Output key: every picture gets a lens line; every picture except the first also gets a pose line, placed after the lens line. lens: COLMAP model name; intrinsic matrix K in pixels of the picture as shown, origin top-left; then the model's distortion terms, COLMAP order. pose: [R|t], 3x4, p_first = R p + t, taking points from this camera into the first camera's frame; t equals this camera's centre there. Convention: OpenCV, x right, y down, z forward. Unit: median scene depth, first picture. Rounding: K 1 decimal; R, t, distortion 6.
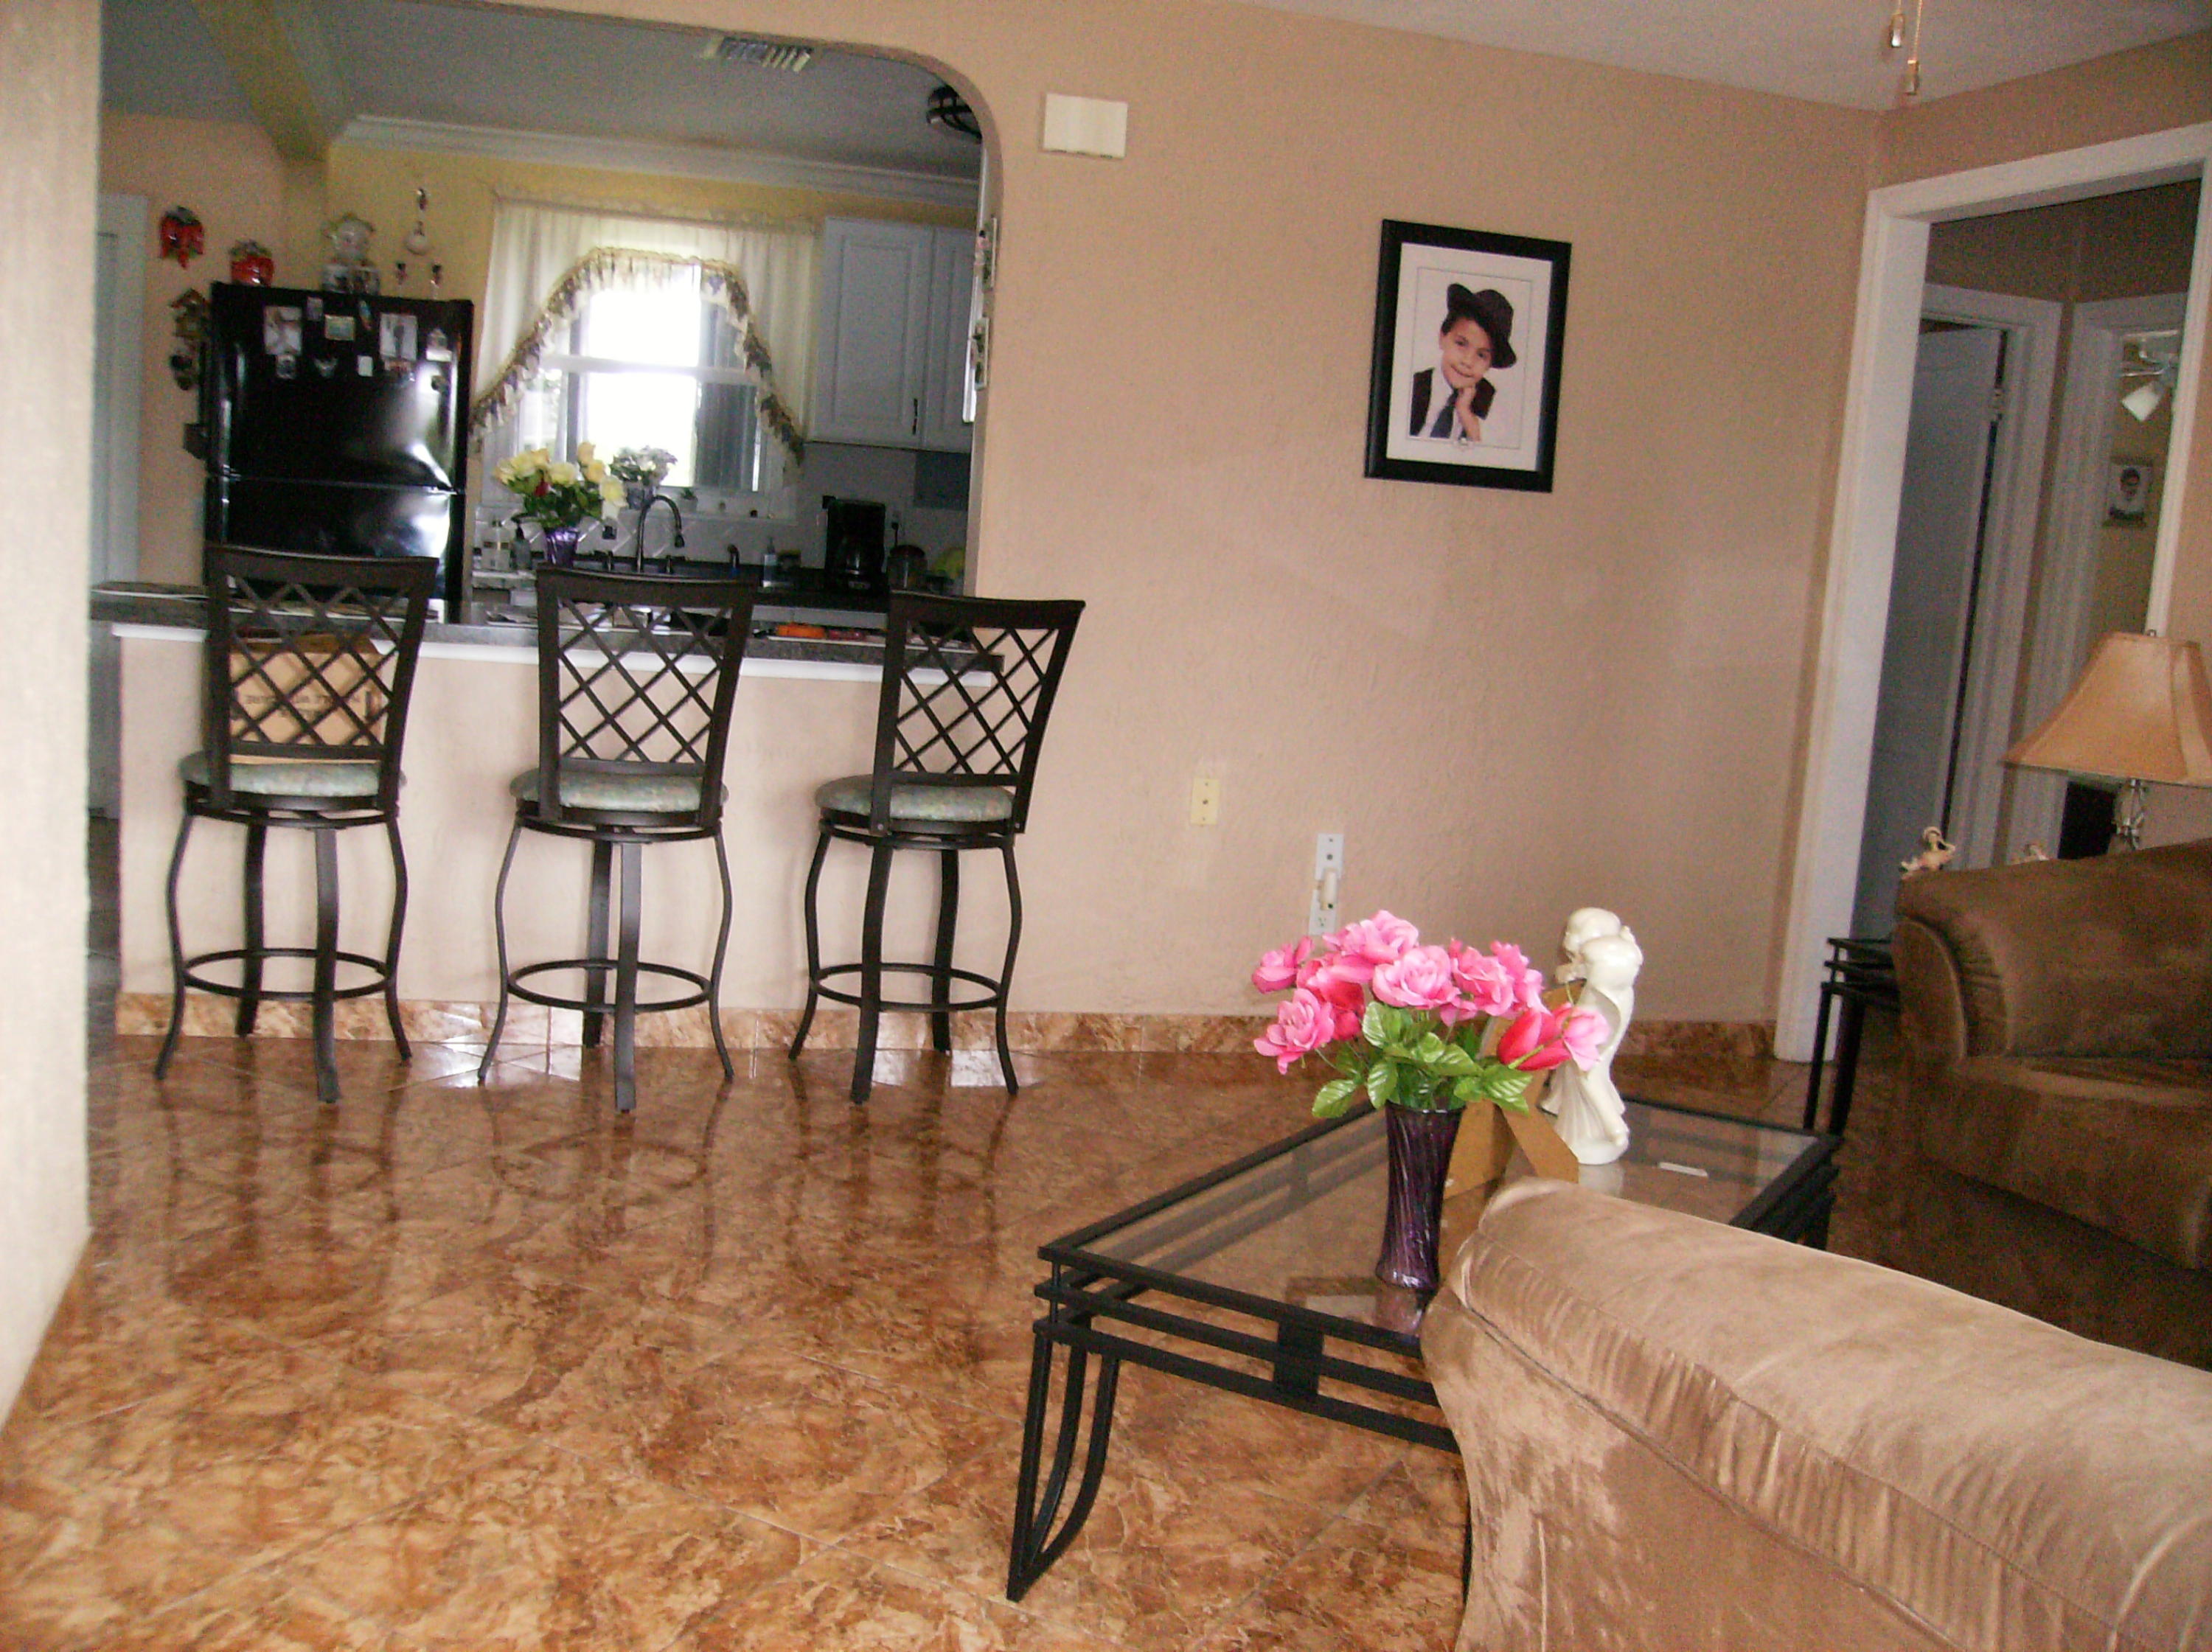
lens RADIAL K [[1941.9, 0, 1010.5], [0, 1941.9, 826.1], [0, 0, 1]] dist [-0.114731, 0.012645]
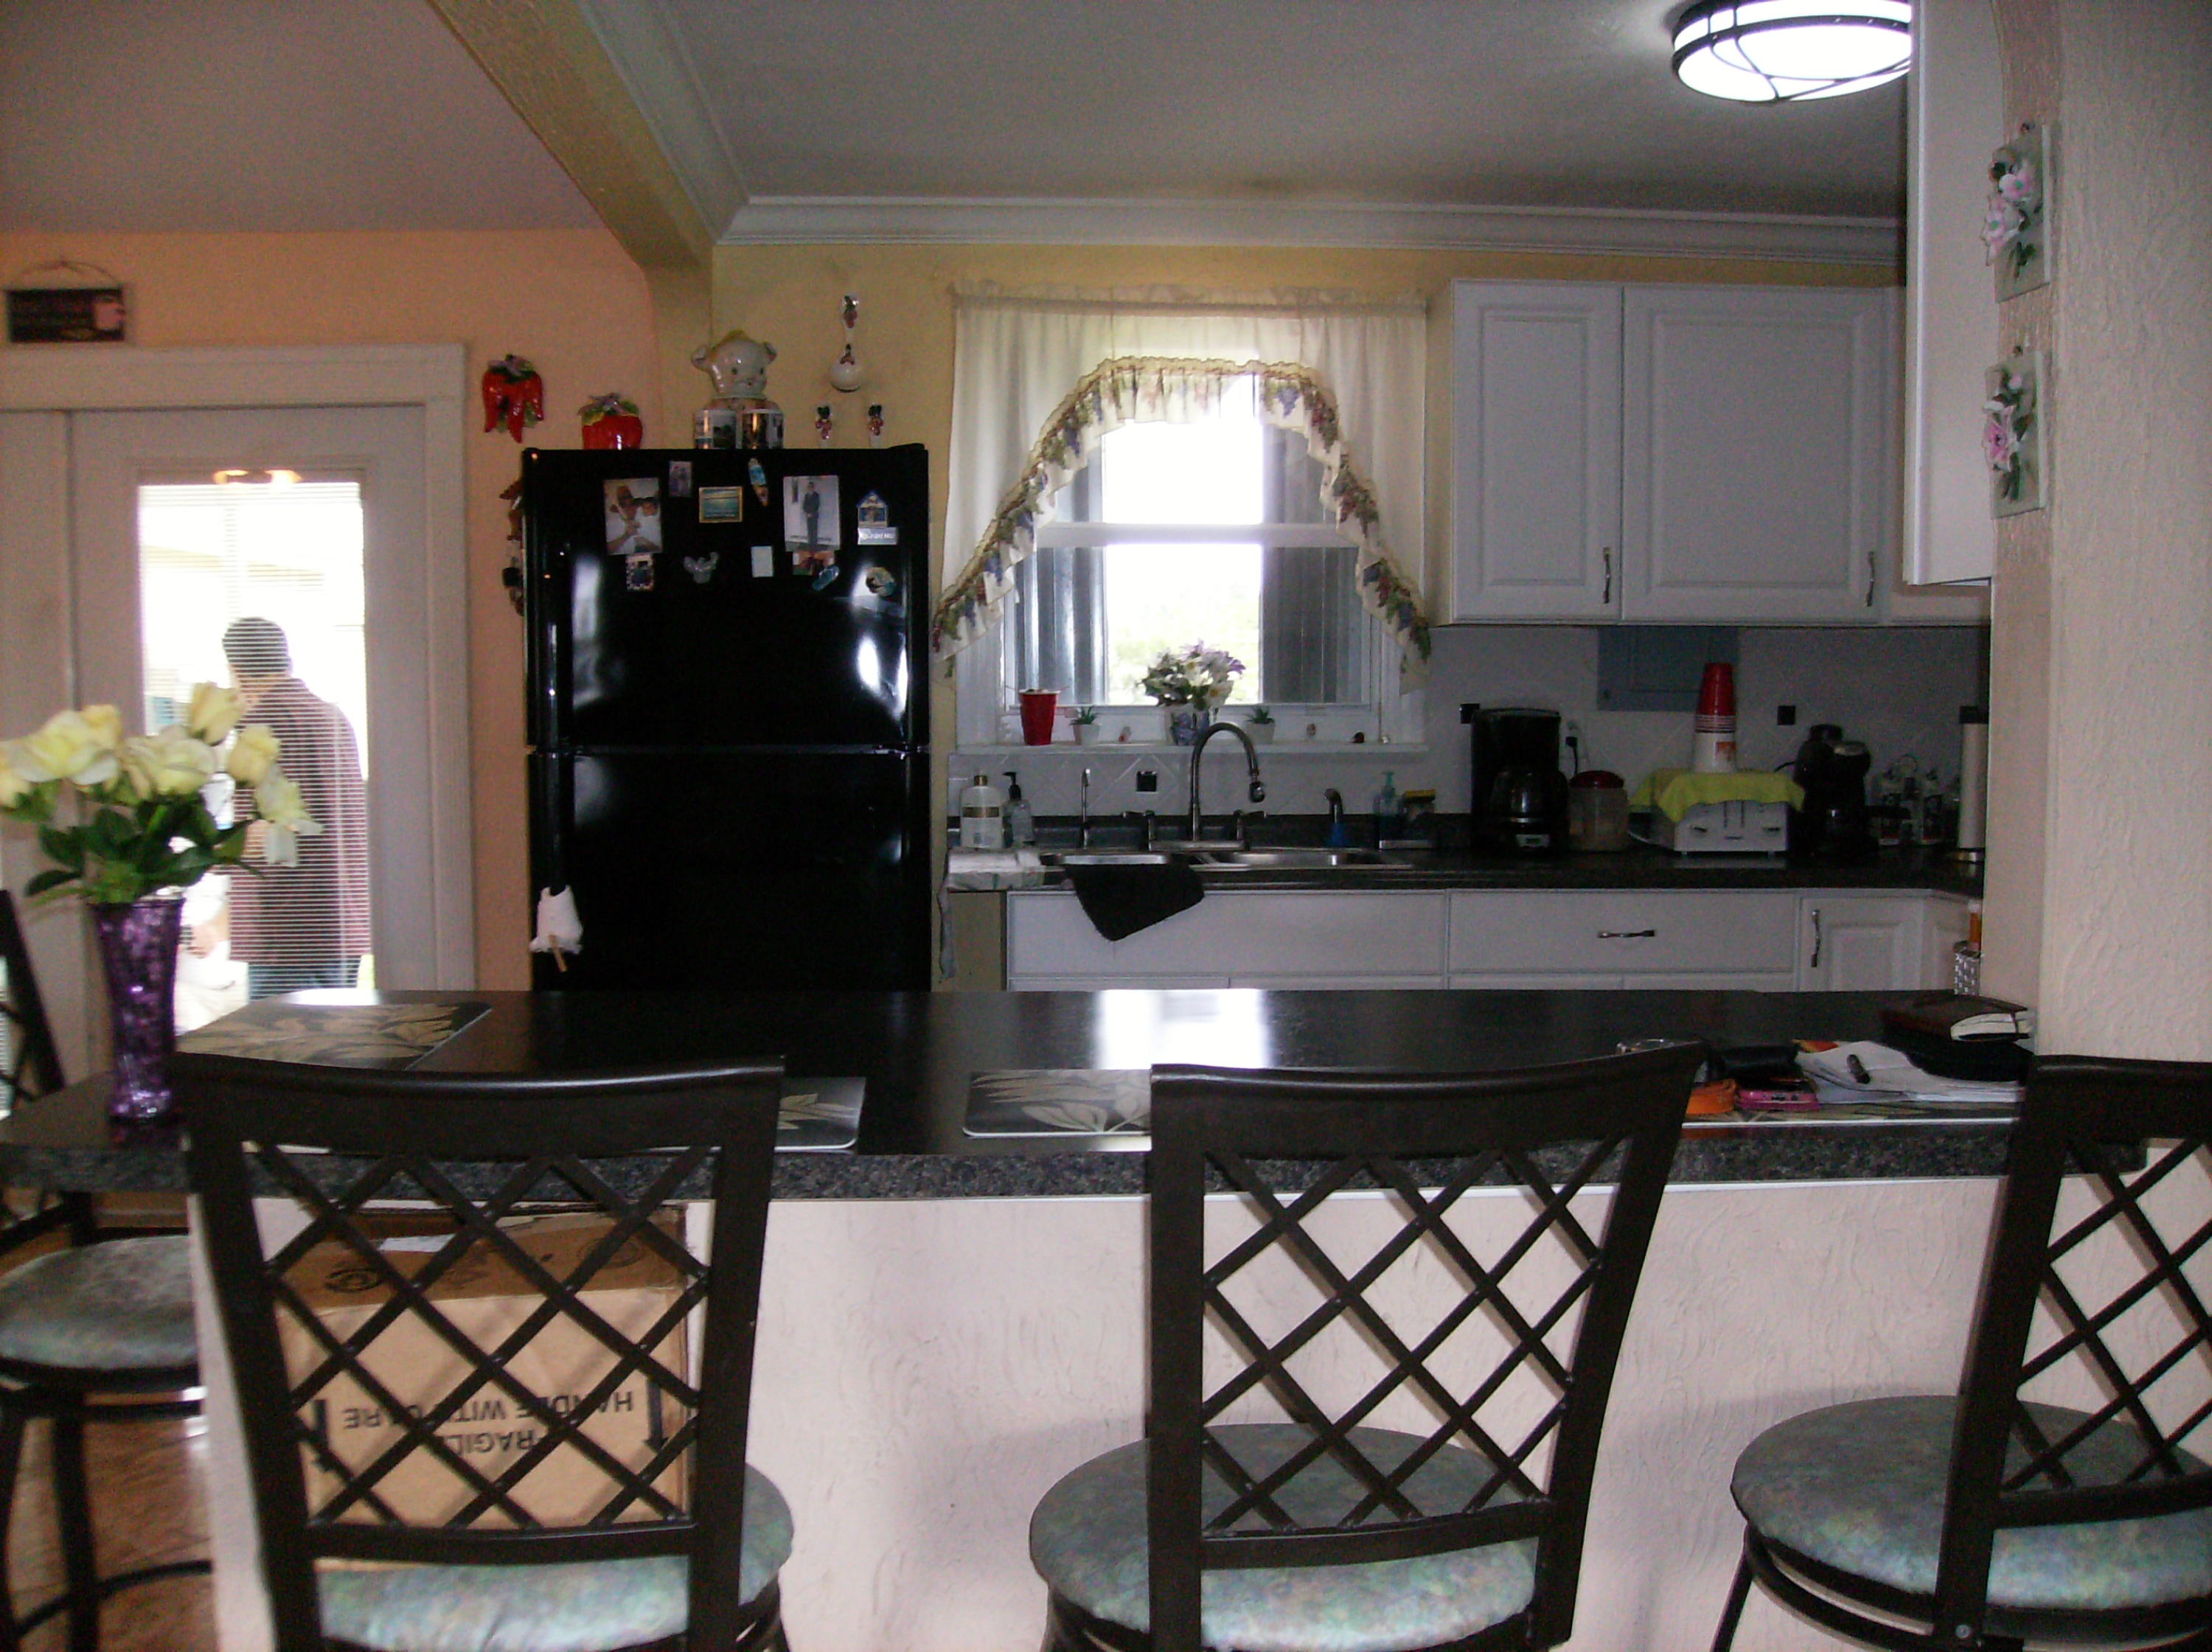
lens RADIAL K [[1941.9, 0, 1010.5], [0, 1941.9, 826.1], [0, 0, 1]] dist [-0.114731, 0.012645]
pose [[0.966243, -0.055139, -0.251663, -0.089191], [0.033431, 0.995404, -0.089737, -0.081518], [0.255454, 0.078295, 0.963646, 0.355602]]
